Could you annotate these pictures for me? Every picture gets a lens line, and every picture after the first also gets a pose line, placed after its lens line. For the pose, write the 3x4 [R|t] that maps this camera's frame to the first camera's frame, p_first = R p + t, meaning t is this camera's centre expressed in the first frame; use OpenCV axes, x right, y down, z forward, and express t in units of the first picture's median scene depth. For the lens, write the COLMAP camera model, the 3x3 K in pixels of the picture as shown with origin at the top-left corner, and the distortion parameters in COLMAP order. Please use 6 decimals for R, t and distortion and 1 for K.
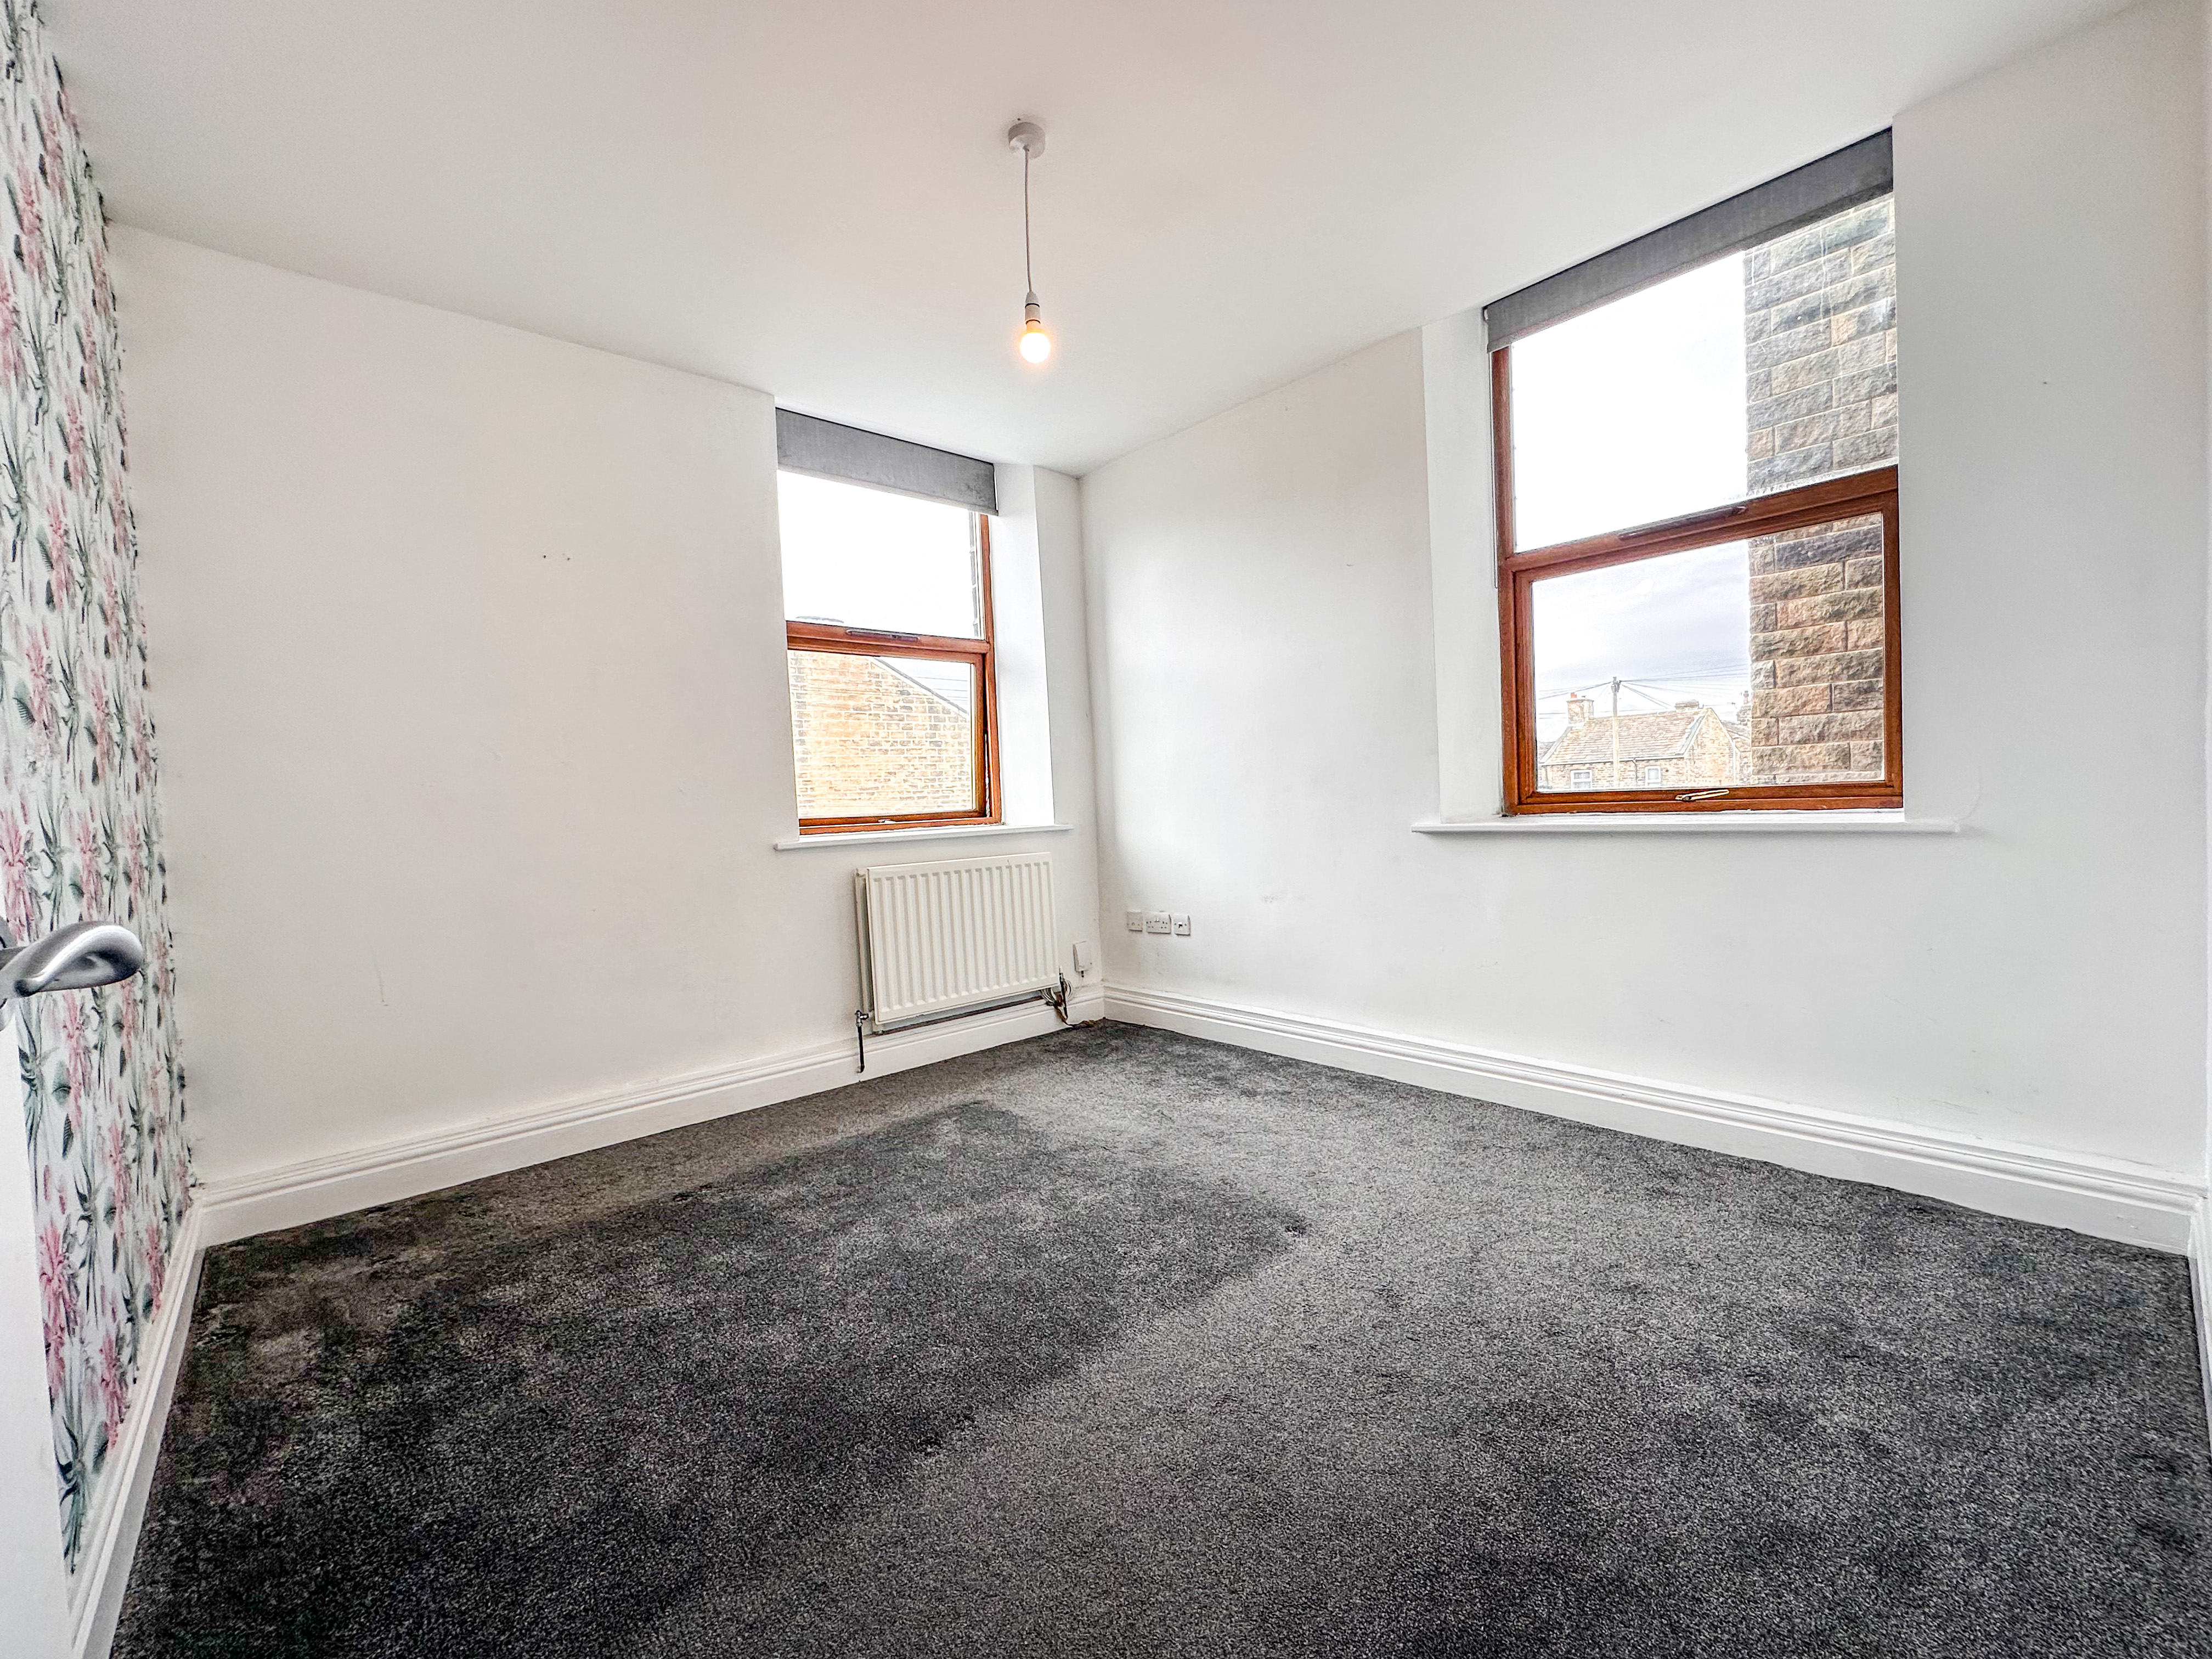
lens RADIAL K [[890.7, 0, 1106.4], [0, 890.7, 829.3], [0, 0, 1]] dist [-0.001781, -0.000292]
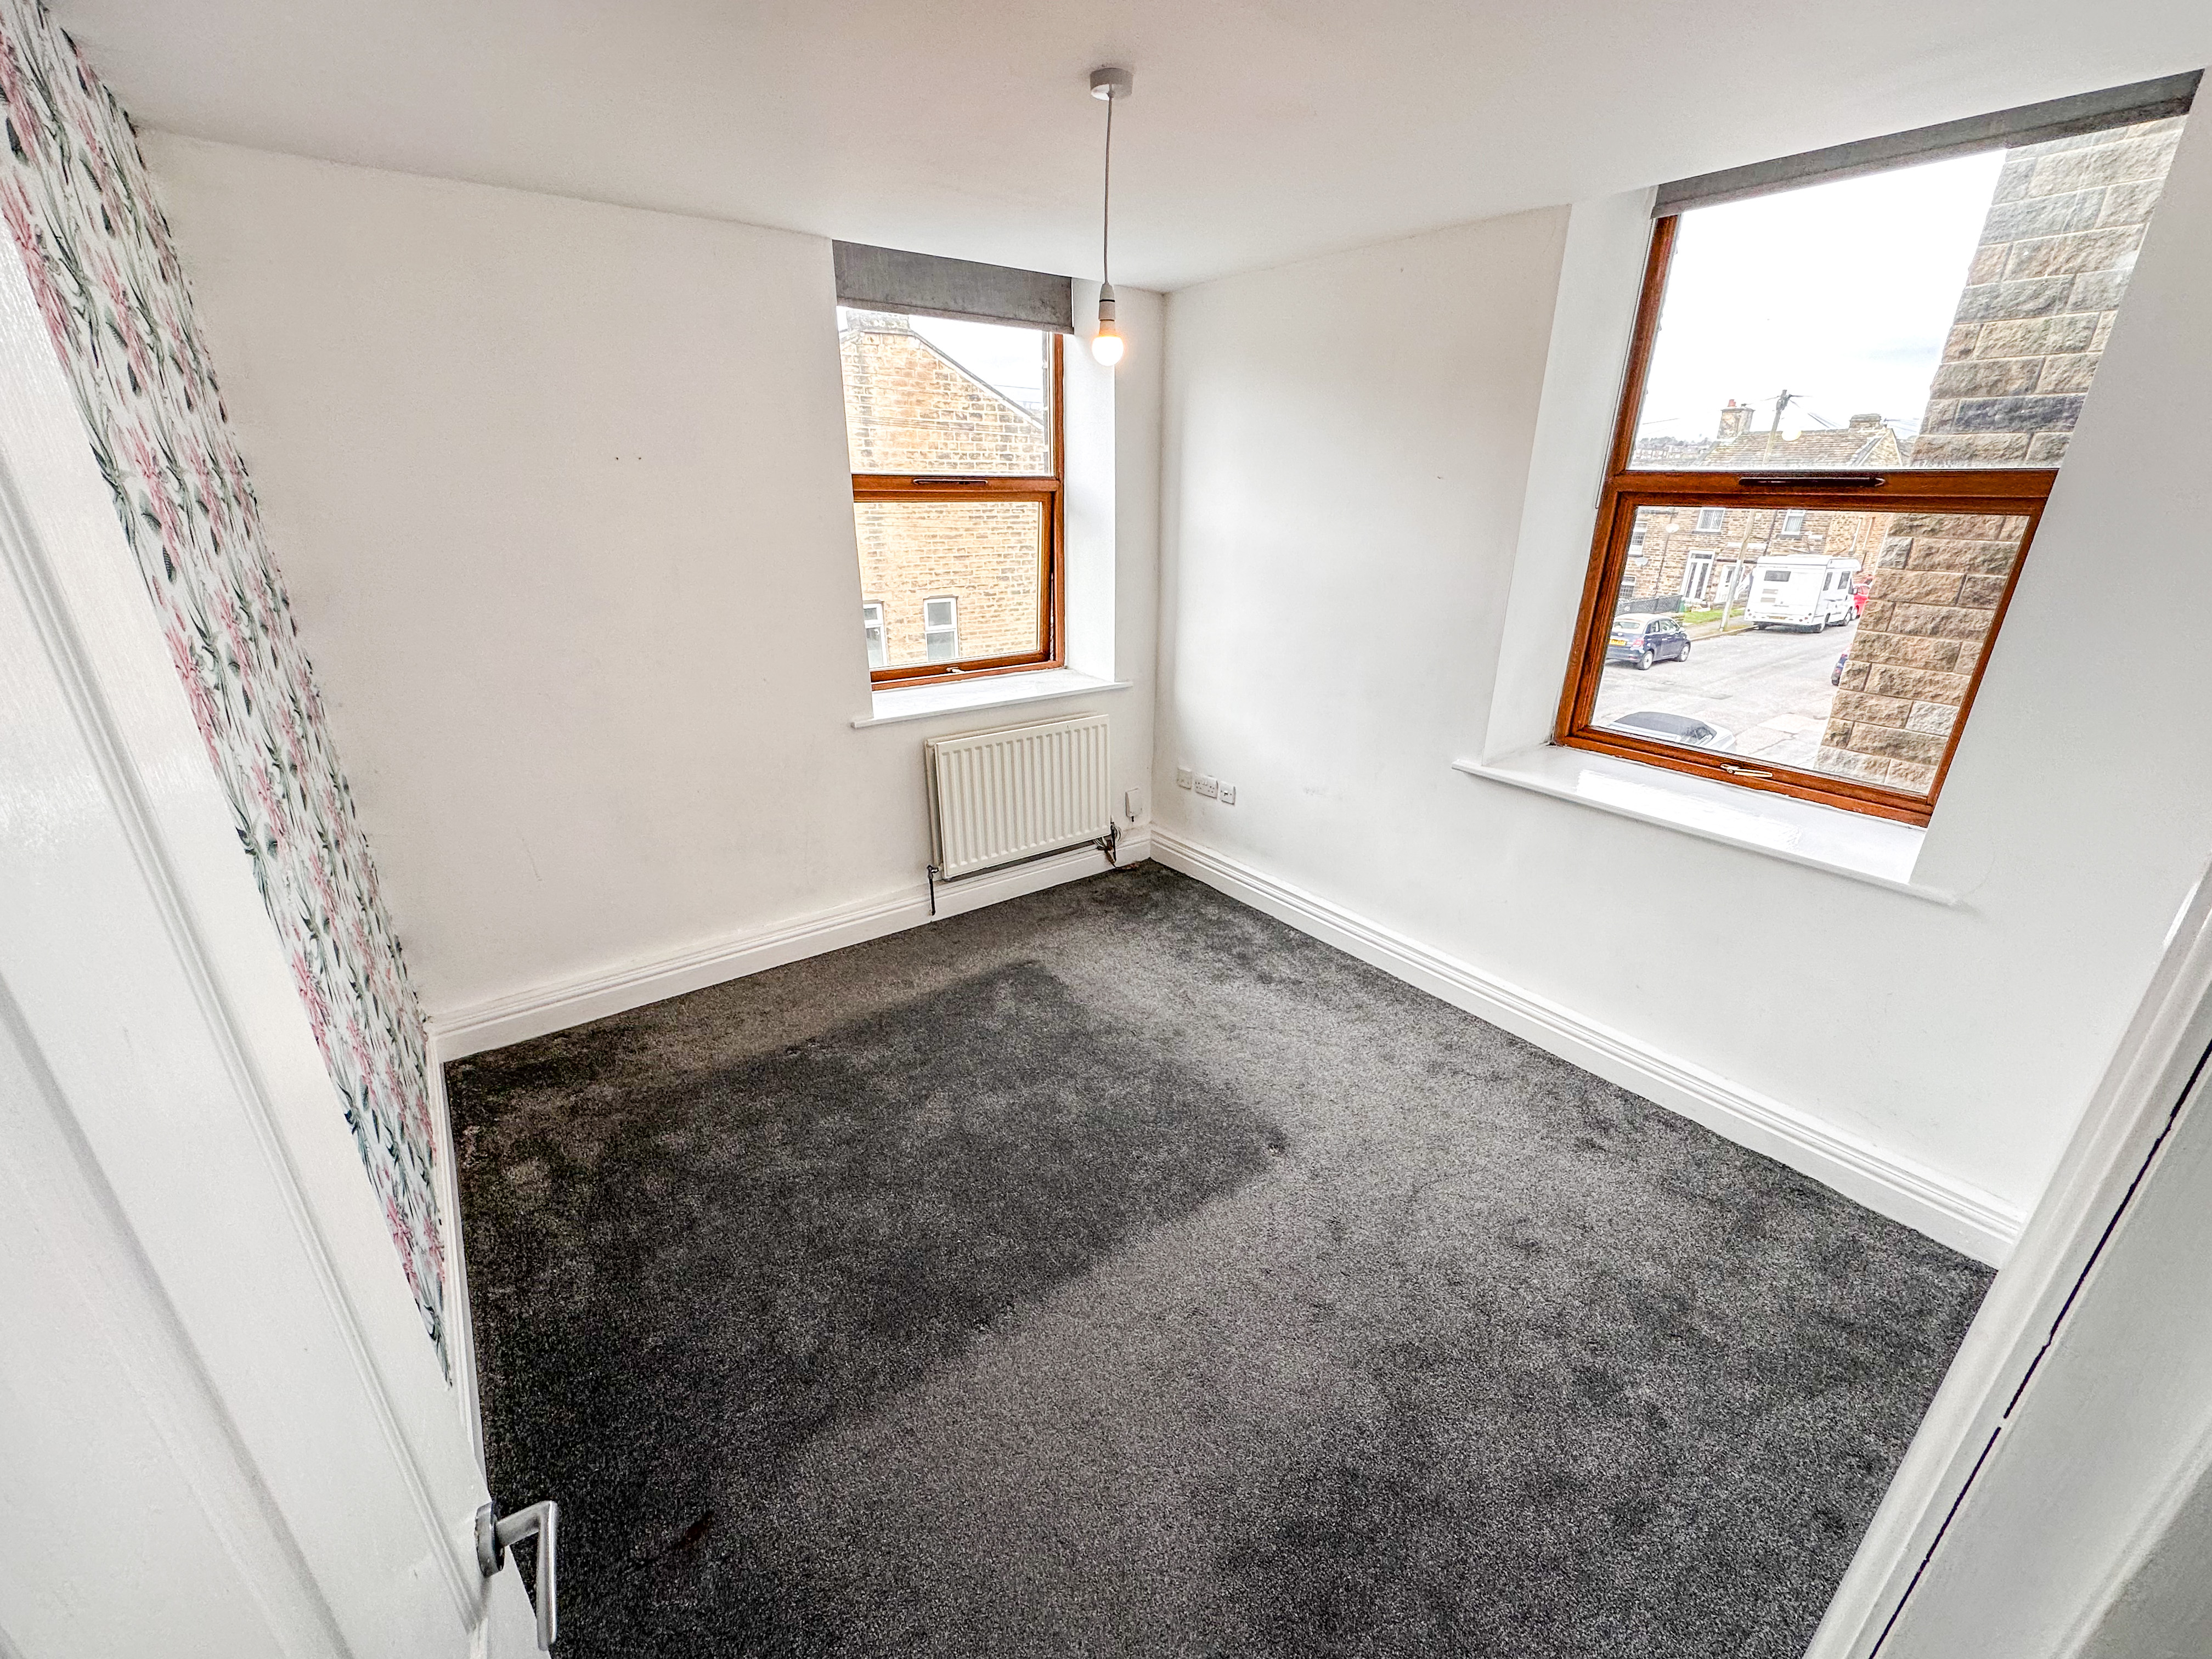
lens RADIAL K [[890.7, 0, 1108.0], [0, 890.7, 820.6], [0, 0, 1]] dist [-0.001781, -0.000292]
pose [[0.995071, 0.080216, -0.058302, 0.012196], [-0.056458, 0.941613, 0.331930, -0.338500], [0.081524, -0.327002, 0.941501, -0.037585]]
